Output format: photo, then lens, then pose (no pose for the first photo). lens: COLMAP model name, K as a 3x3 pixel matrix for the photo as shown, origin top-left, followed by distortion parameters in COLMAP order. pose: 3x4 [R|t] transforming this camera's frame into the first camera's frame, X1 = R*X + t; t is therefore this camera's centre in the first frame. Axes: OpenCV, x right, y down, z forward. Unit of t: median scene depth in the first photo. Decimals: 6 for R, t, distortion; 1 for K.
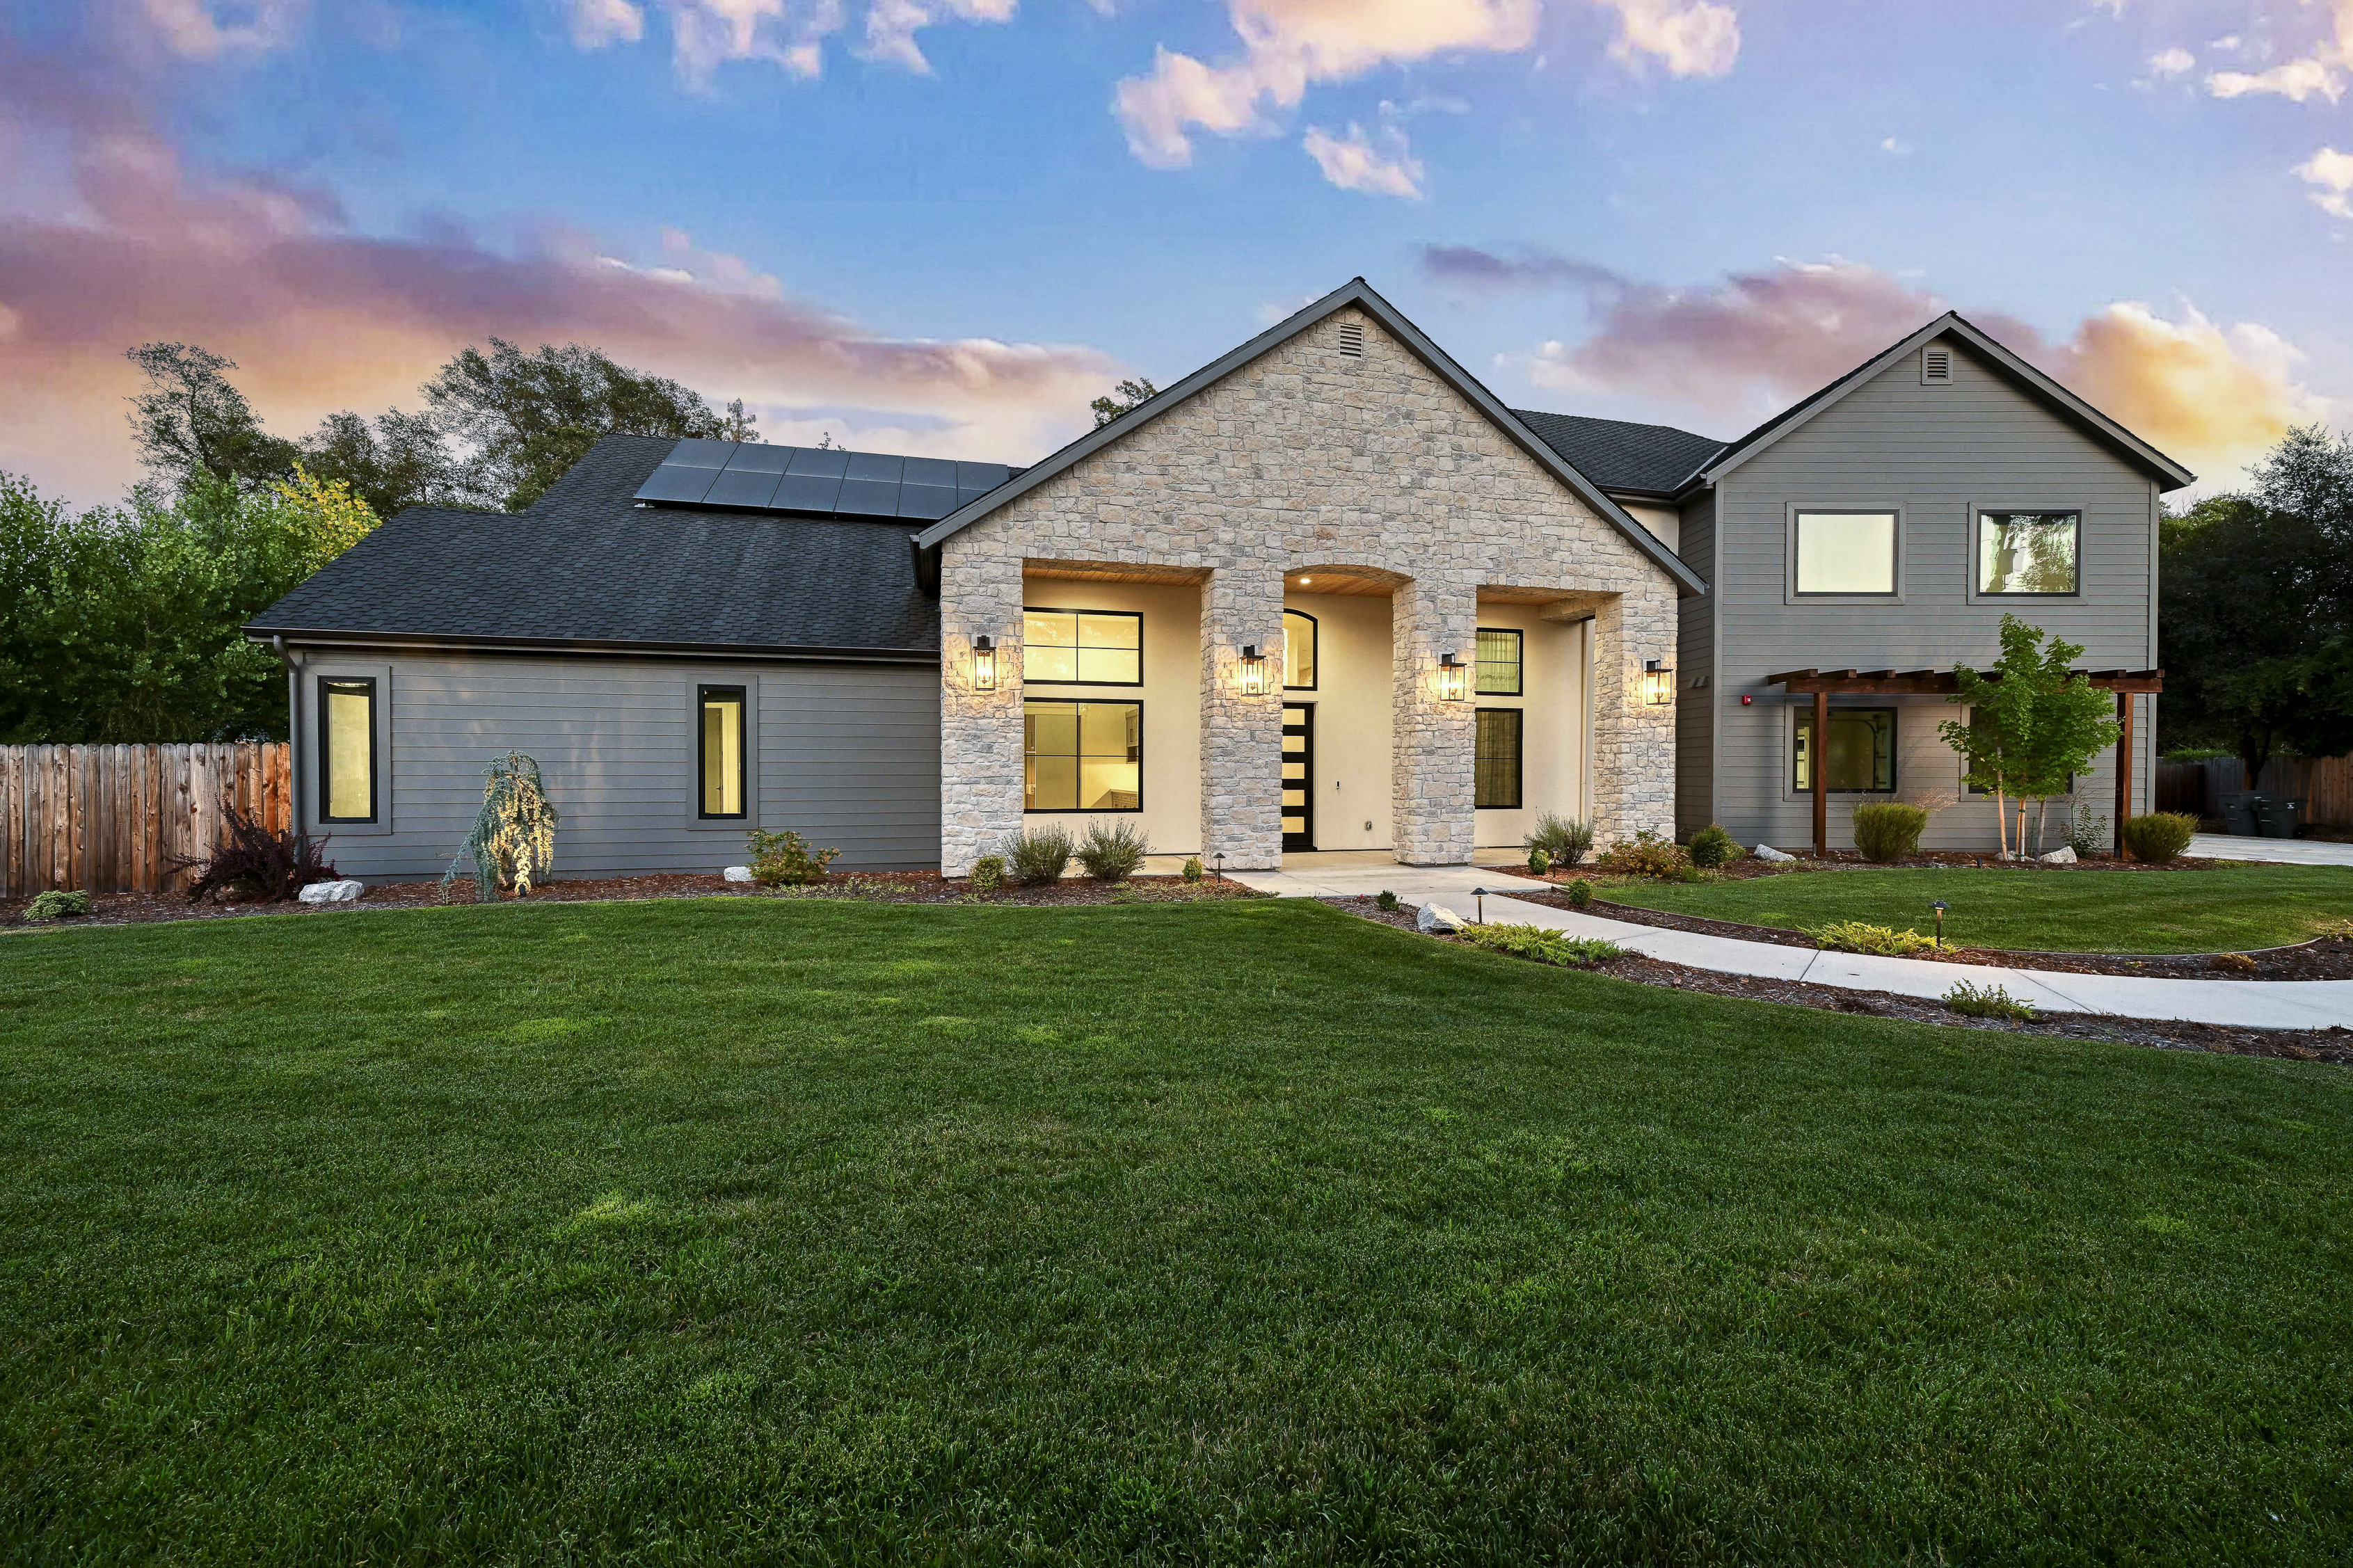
lens RADIAL K [[927.2, 0, 1185.4], [0, 927.2, 786.7], [0, 0, 1]] dist [-0.001019, 0.000436]
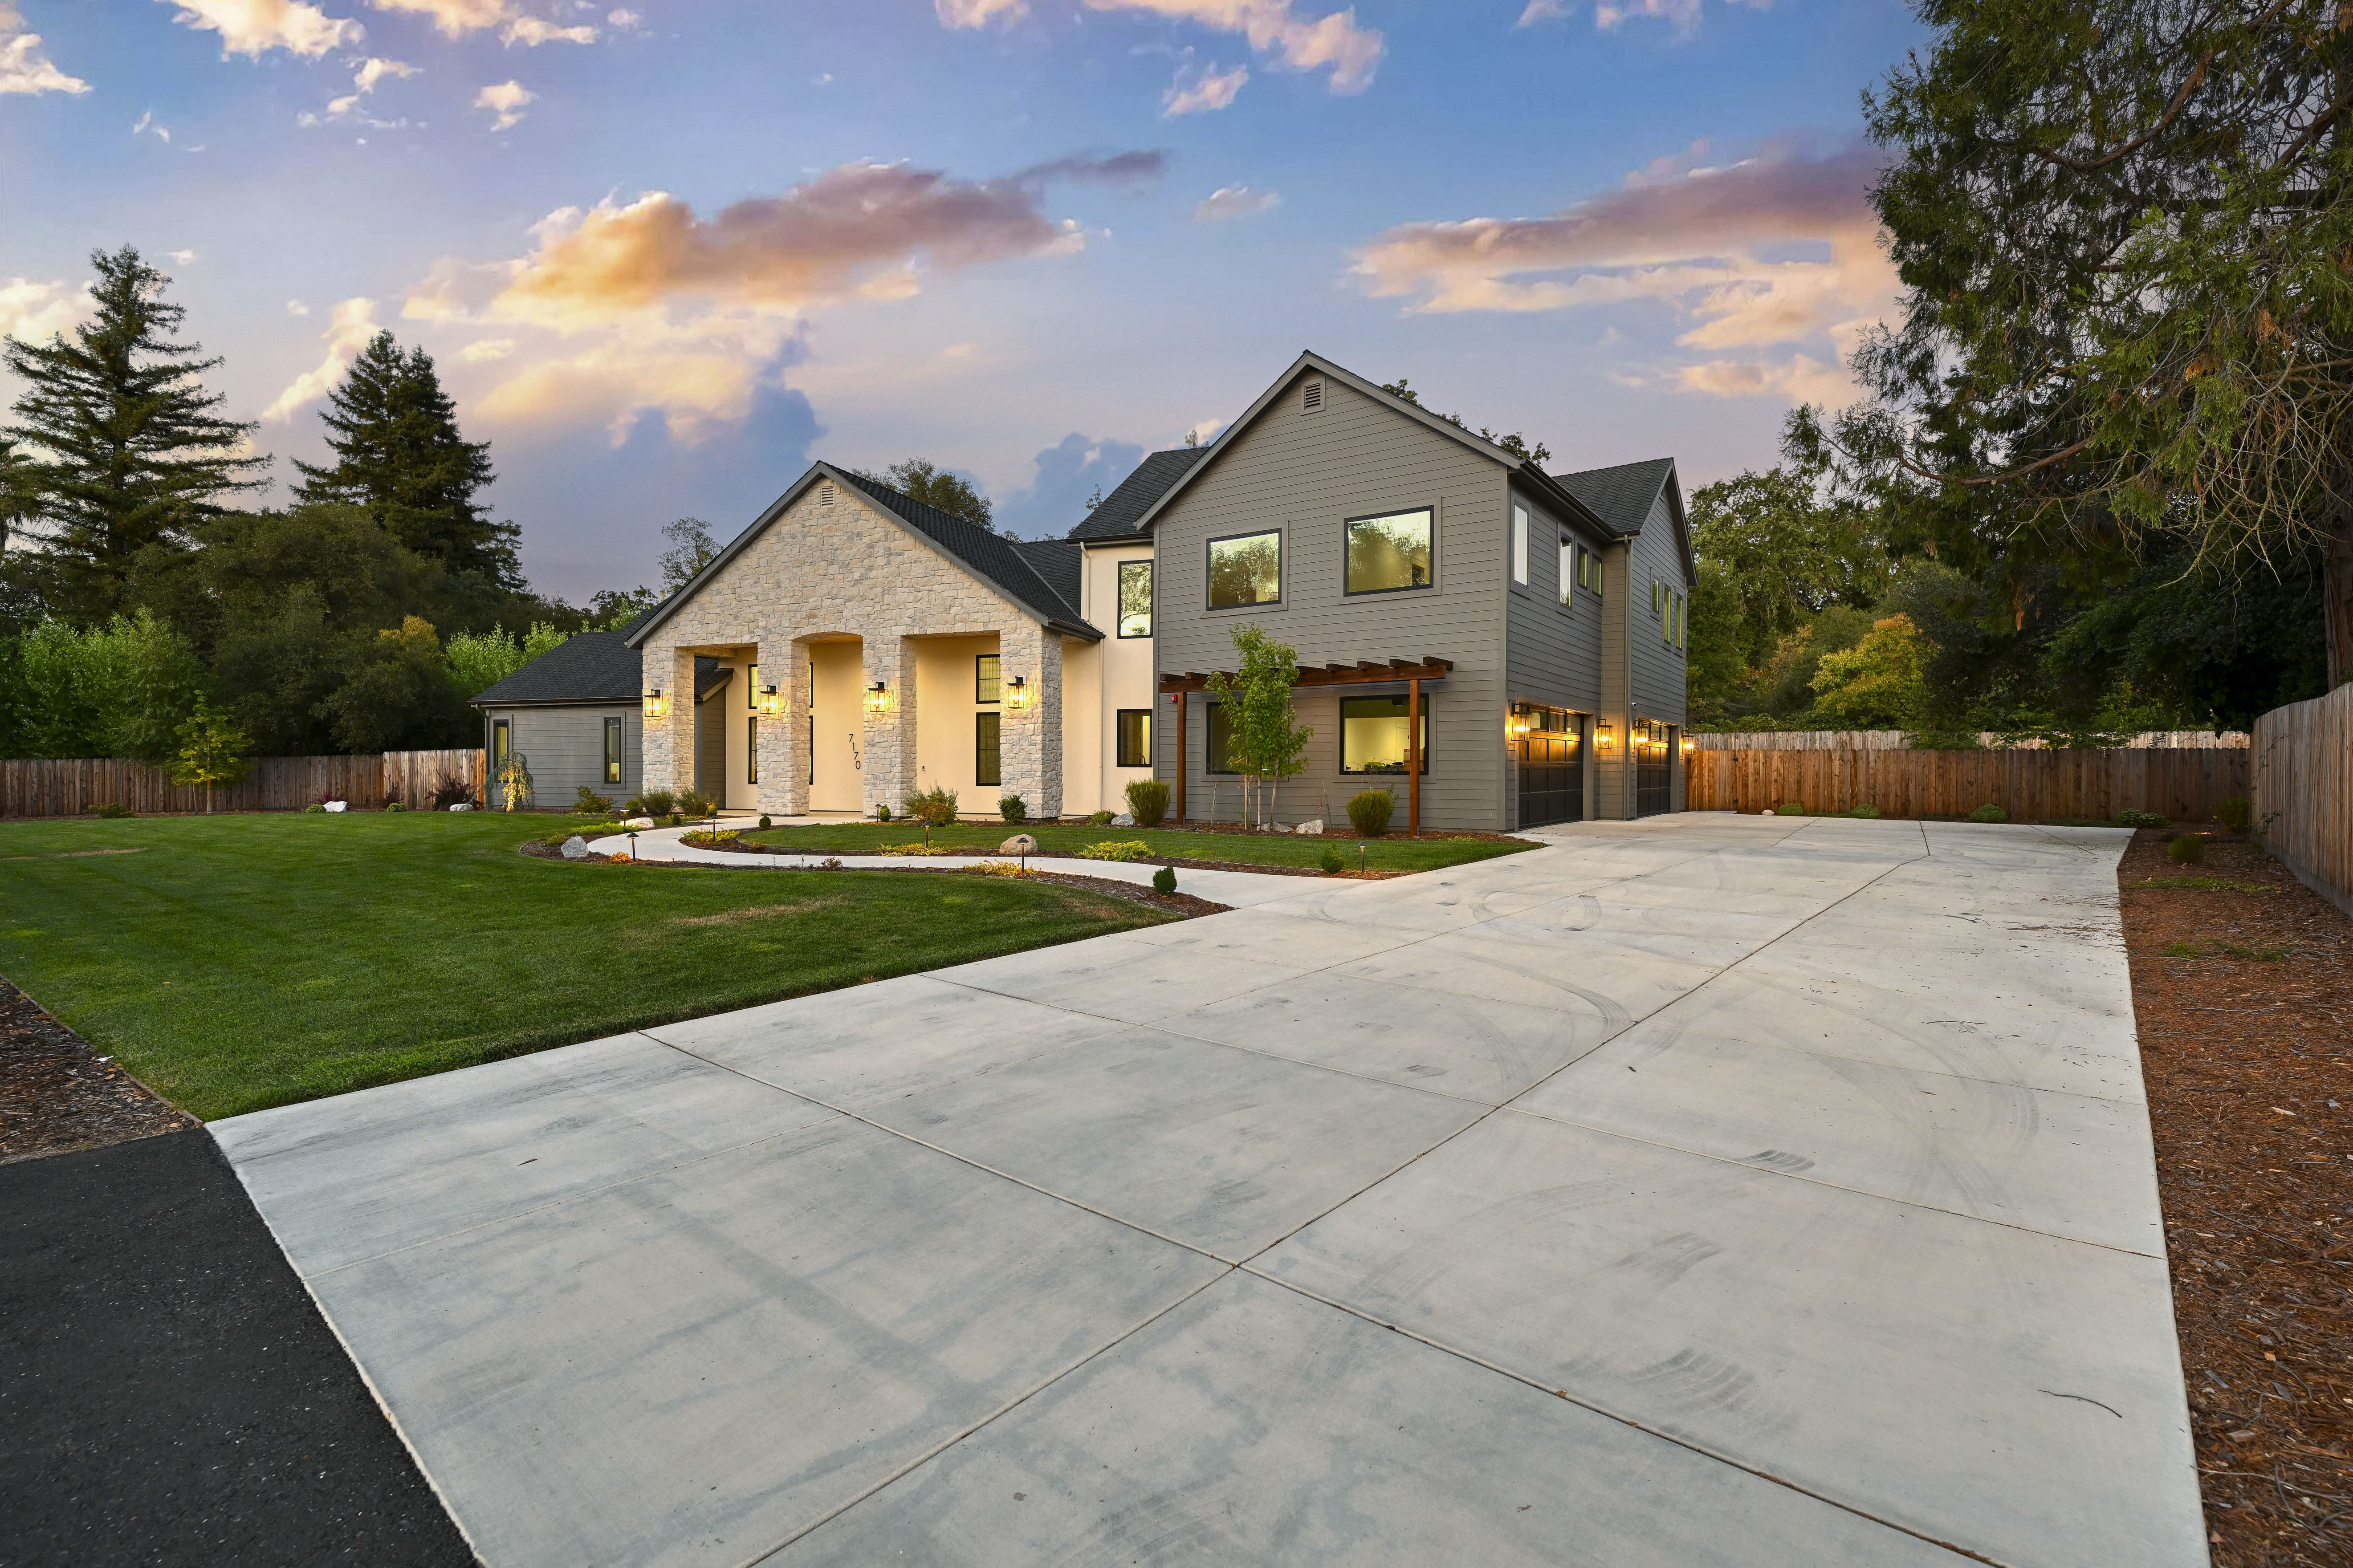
lens RADIAL K [[1056.2, 0, 1184.3], [0, 1056.2, 781.0], [0, 0, 1]] dist [-0.000745, -0.000036]
pose [[0.822435, 0.004227, -0.568844, 1.755530], [-0.010704, 0.999910, -0.008046, 0.033416], [0.568759, 0.012706, 0.822406, -0.176109]]
